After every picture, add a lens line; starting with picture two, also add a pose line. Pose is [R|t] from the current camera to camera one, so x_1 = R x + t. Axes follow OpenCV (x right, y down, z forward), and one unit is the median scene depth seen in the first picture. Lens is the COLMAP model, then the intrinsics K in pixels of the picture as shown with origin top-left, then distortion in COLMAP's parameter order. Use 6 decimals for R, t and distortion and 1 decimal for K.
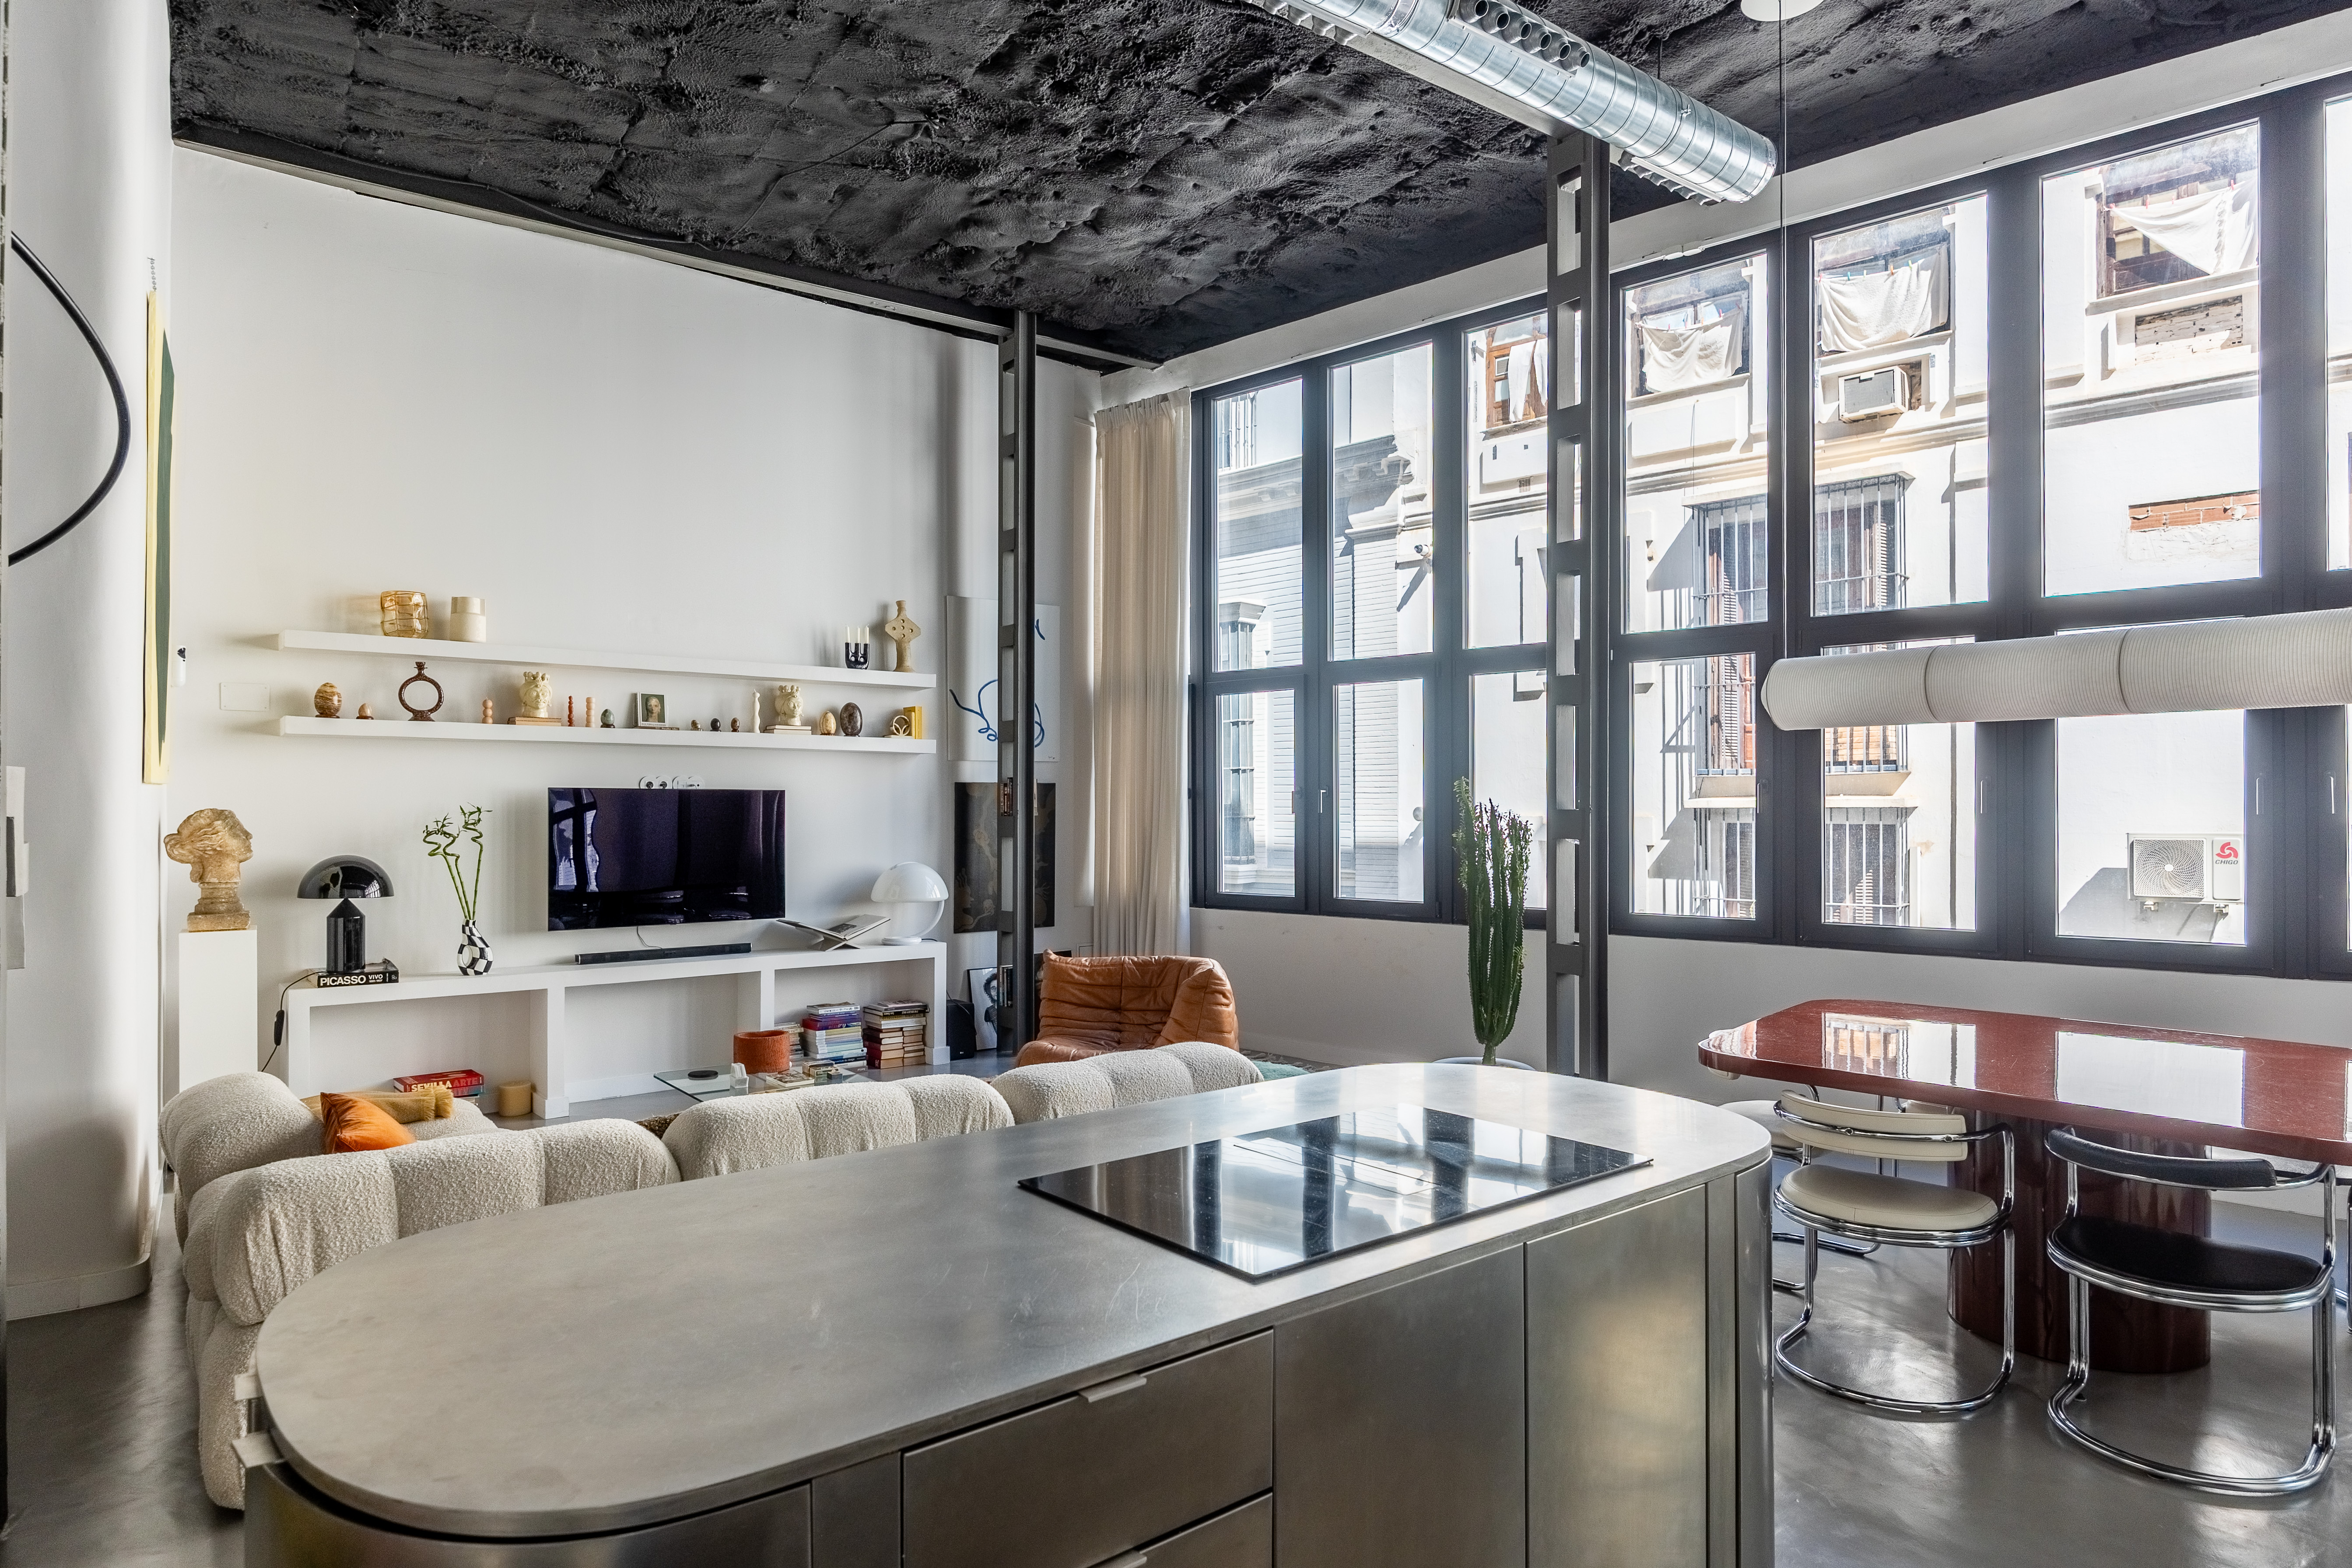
lens RADIAL K [[1351.4, 0, 1169.6], [0, 1351.4, 786.6], [0, 0, 1]] dist [0.018127, -0.011993]
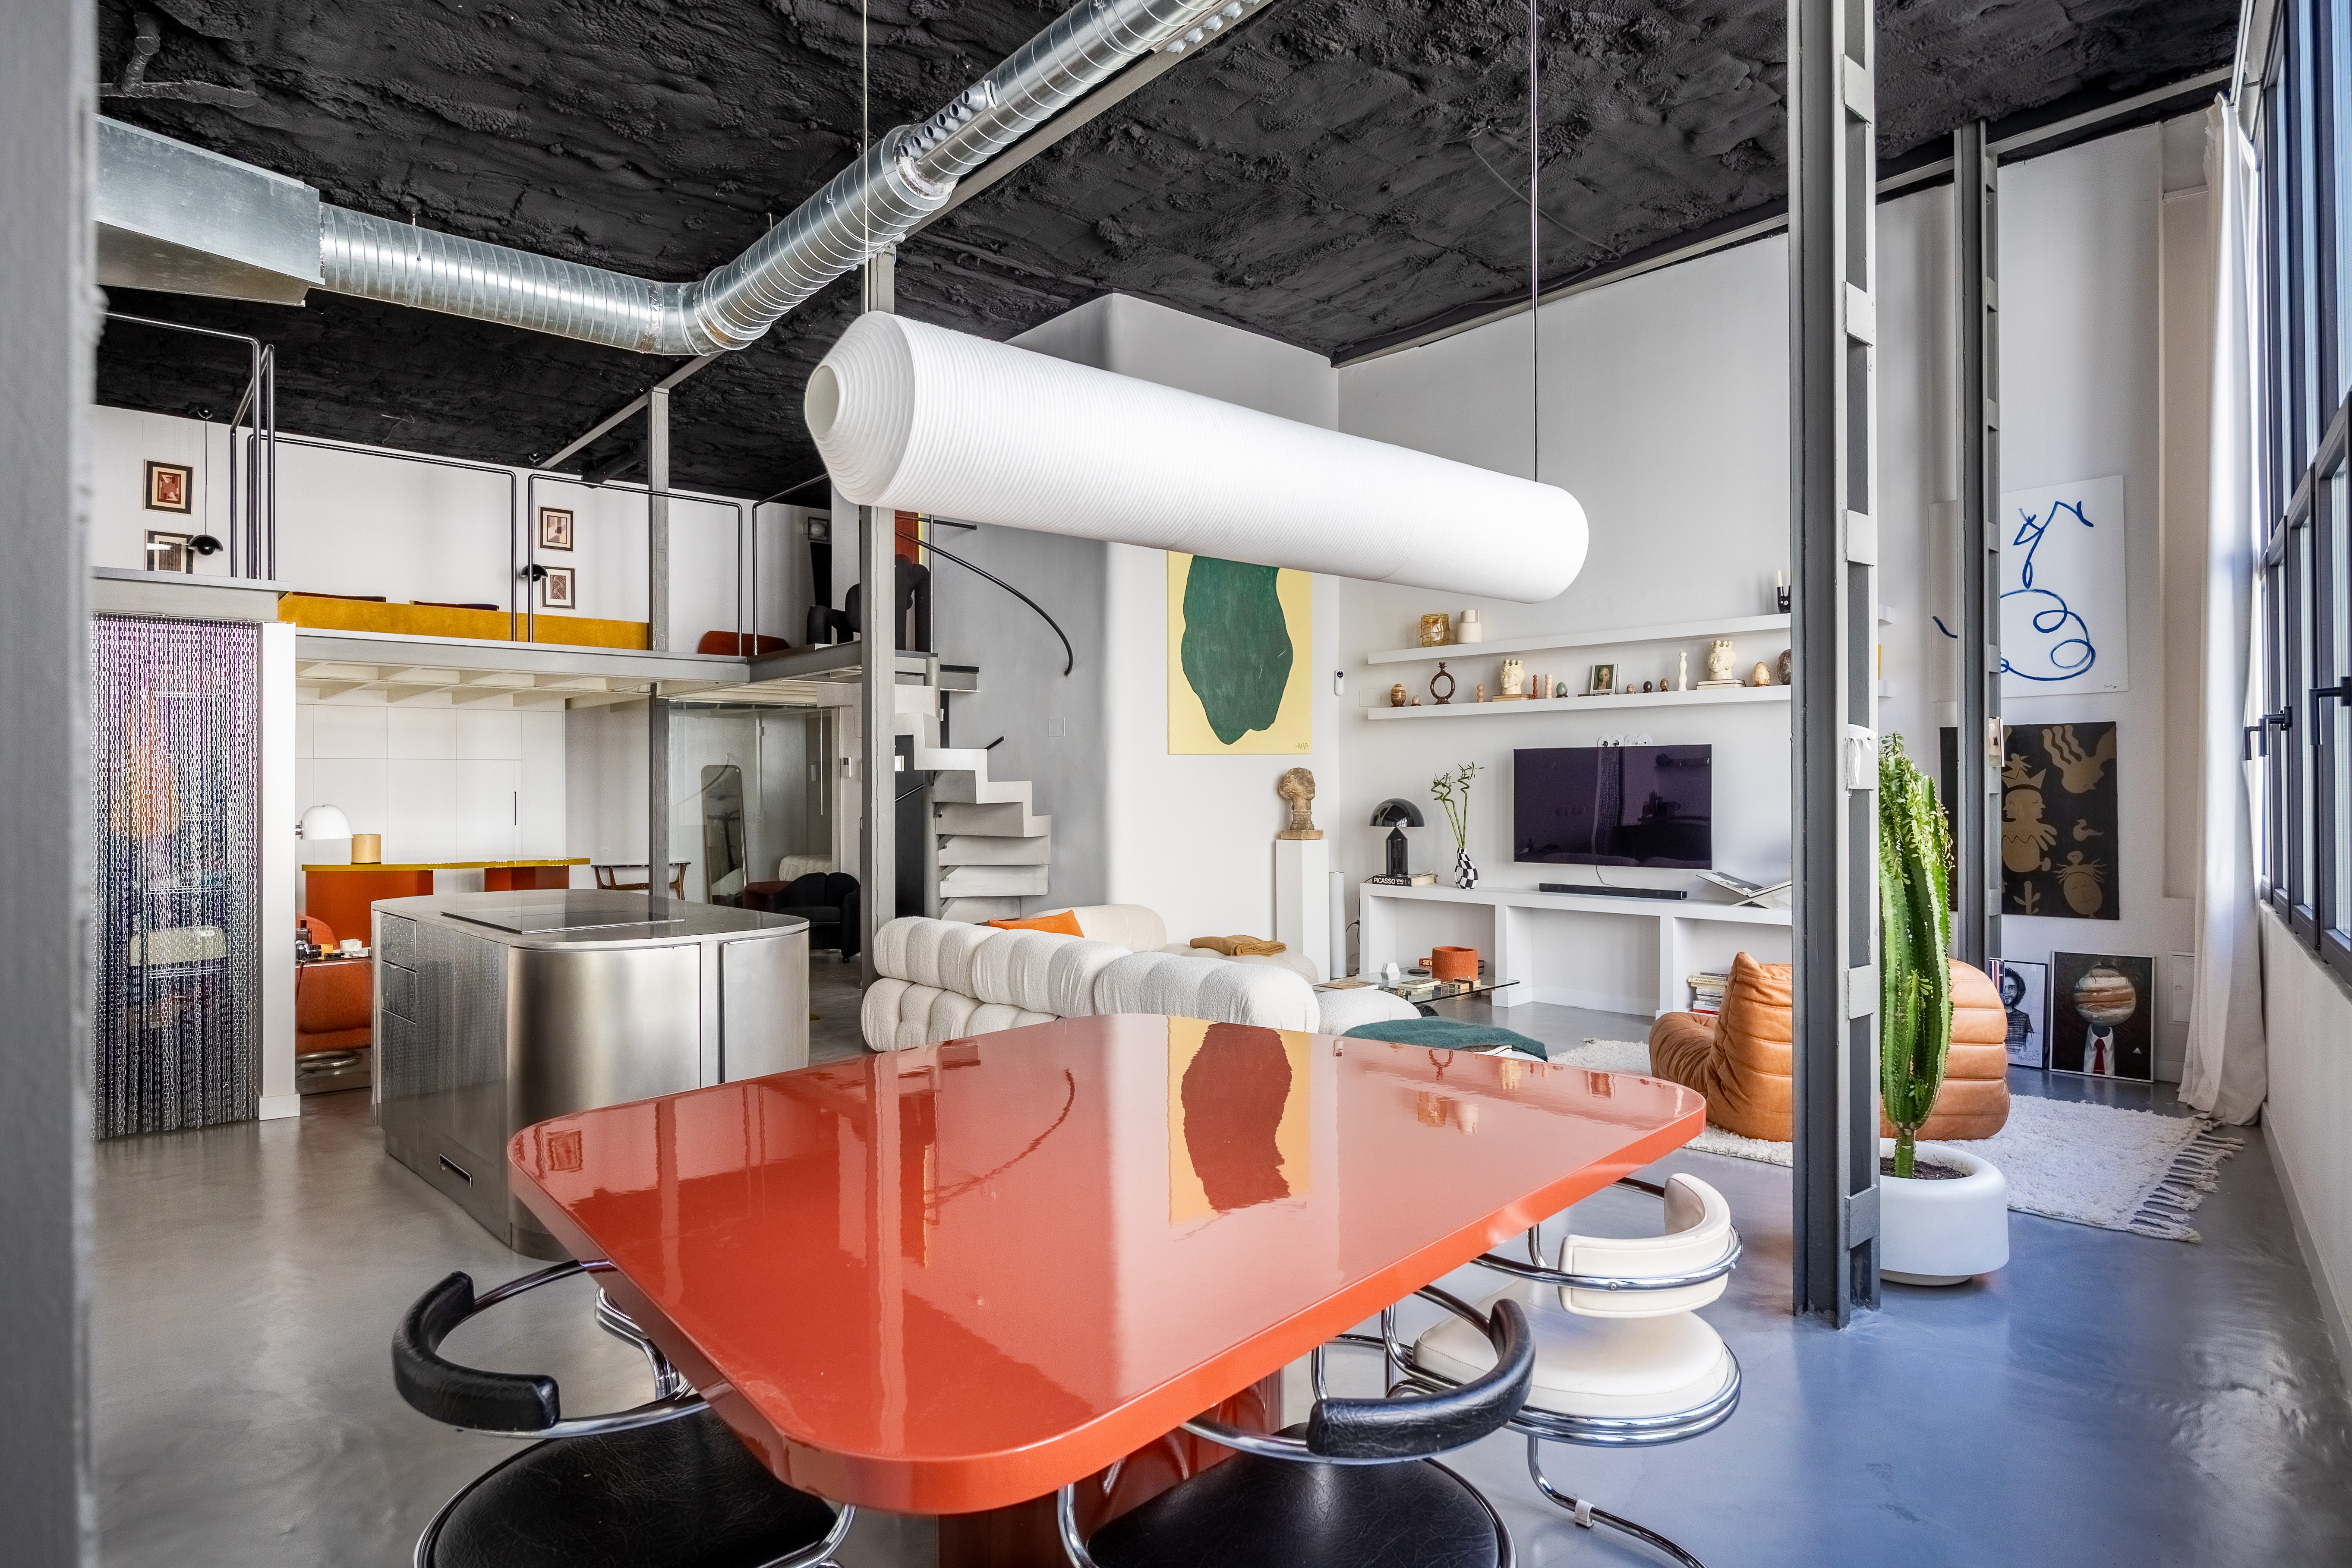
lens RADIAL K [[1351.4, 0, 1169.6], [0, 1351.4, 786.6], [0, 0, 1]] dist [0.018127, -0.011993]
pose [[0.073836, -0.006761, -0.997247, 0.787364], [0.012522, 0.999904, -0.005852, 0.039593], [0.997192, -0.012055, 0.073913, 0.584095]]
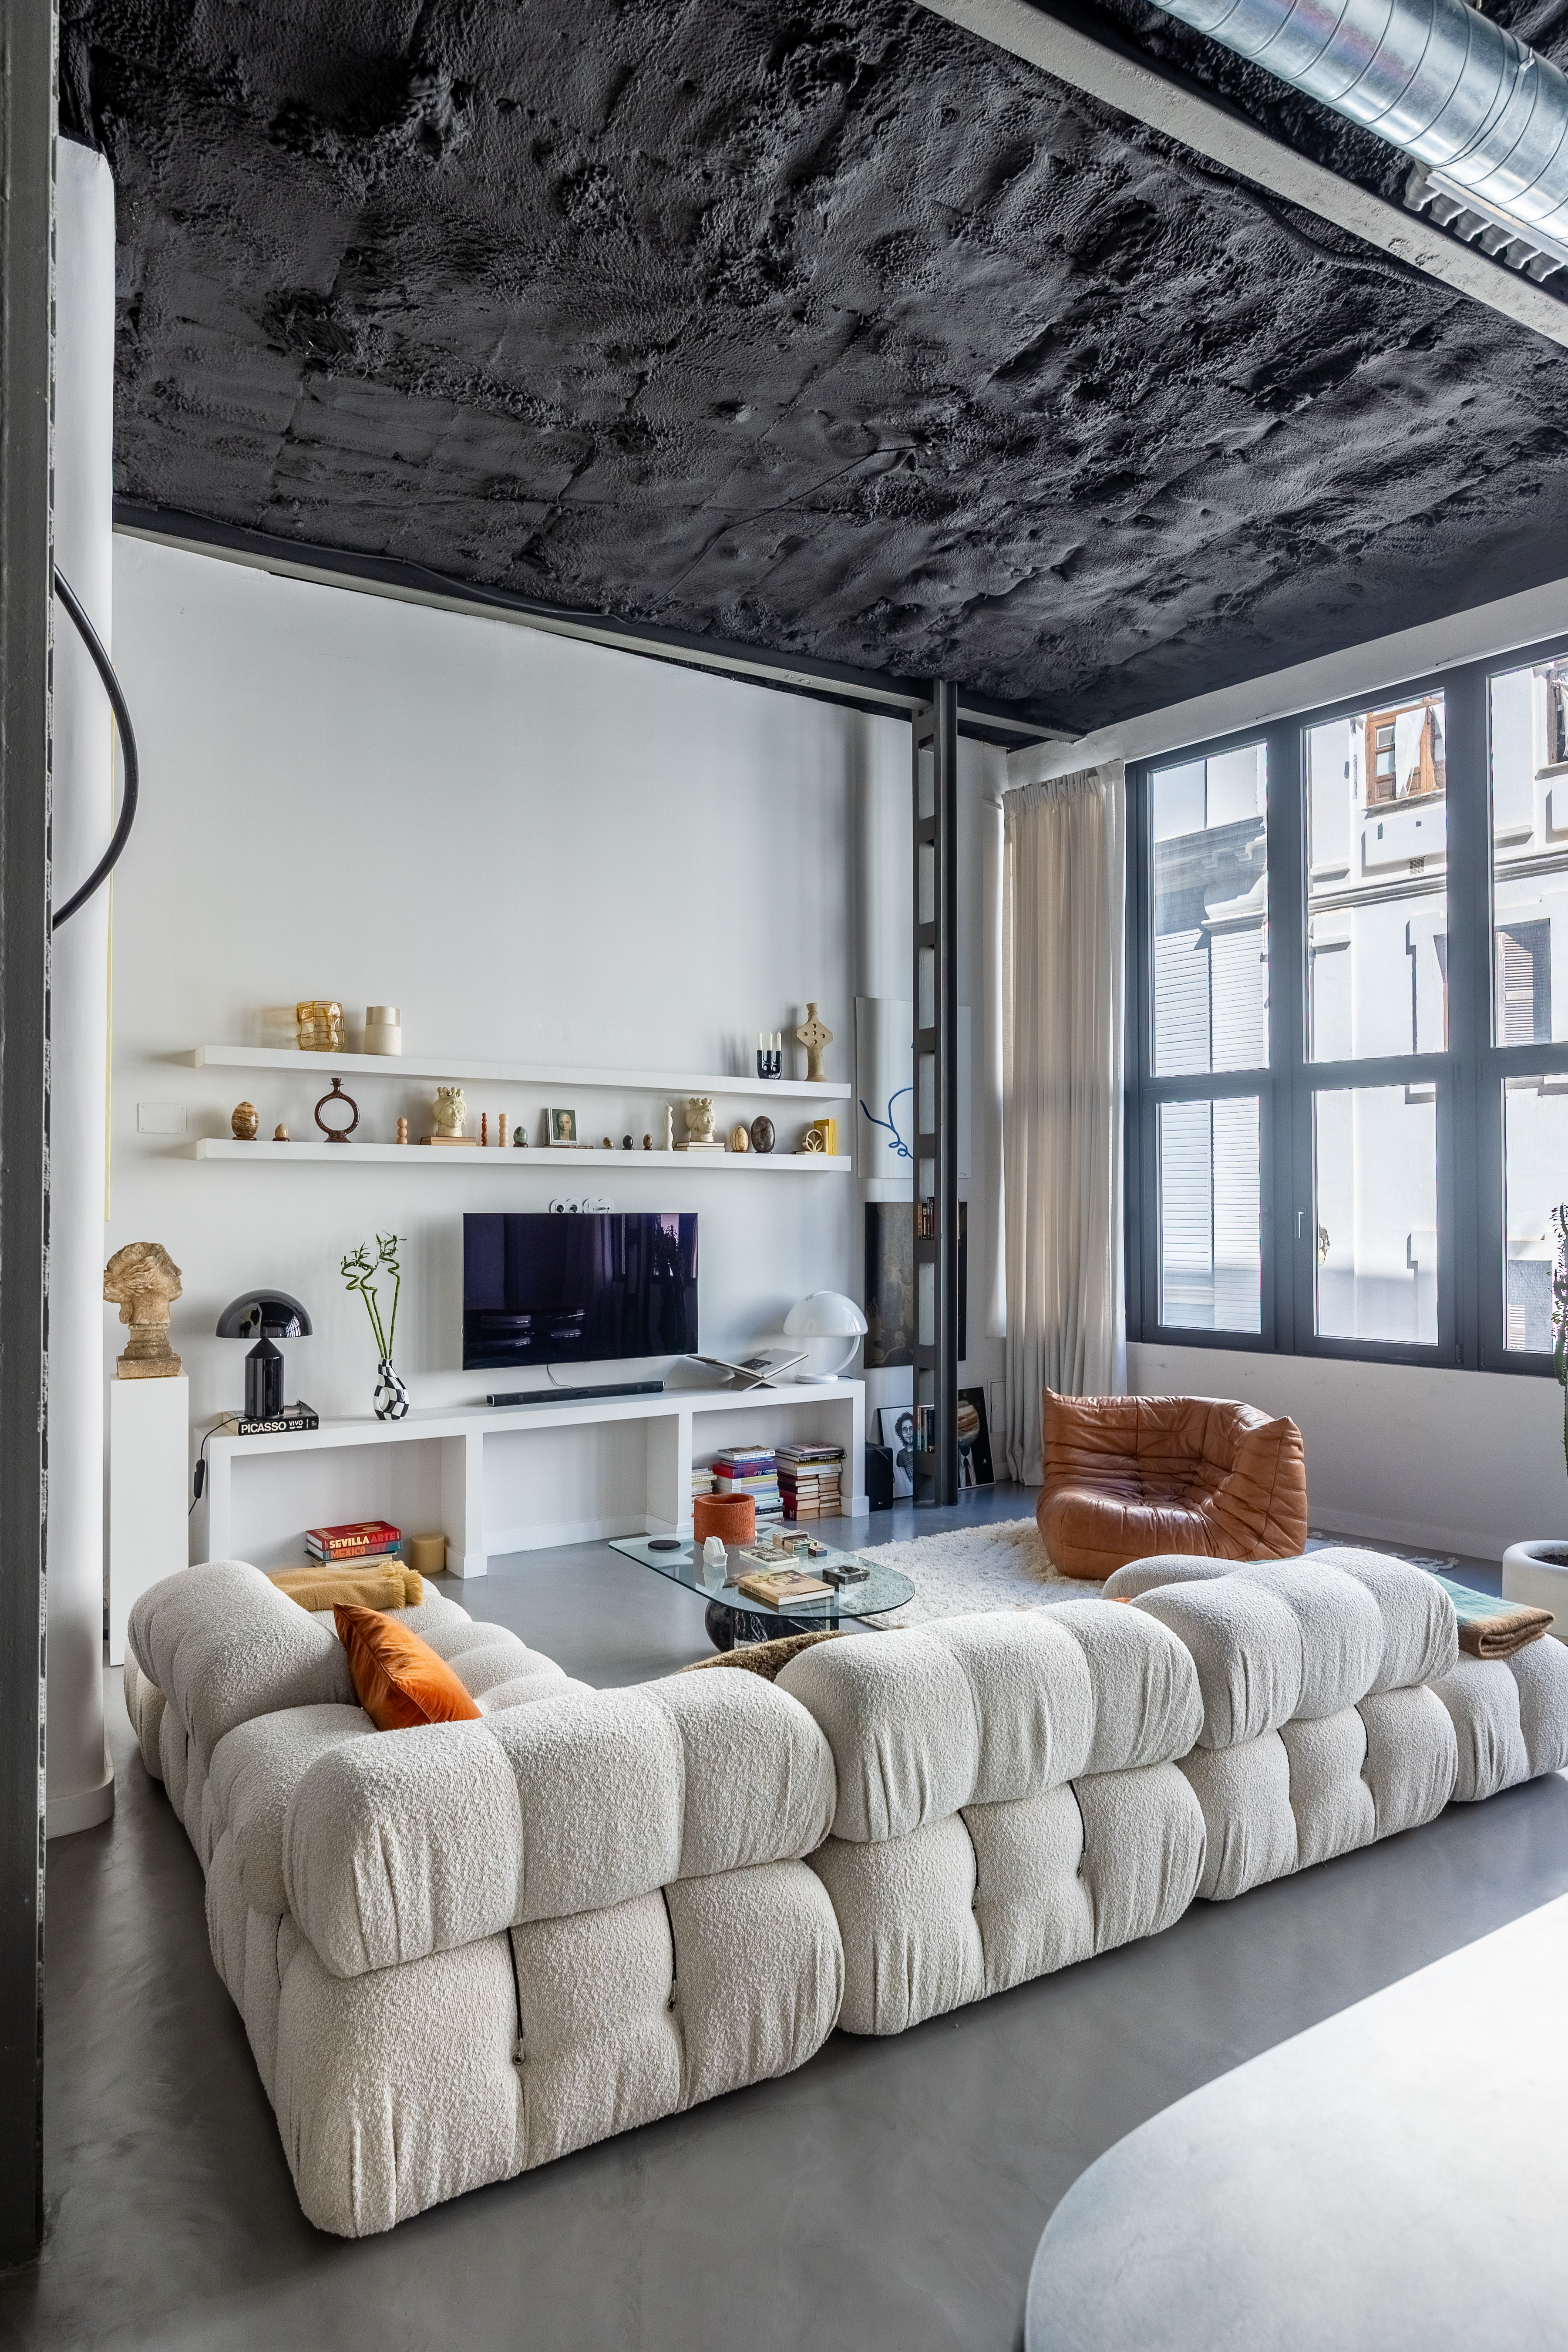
lens RADIAL K [[1351.3, 0, 784.0], [0, 1351.3, 1176.0], [0, 0, 1]] dist [0.018127, -0.011993]
pose [[0.994551, -0.004490, -0.104155, -0.148271], [0.003383, 0.999936, -0.010803, -0.013901], [0.104196, 0.010391, 0.994502, 0.115043]]
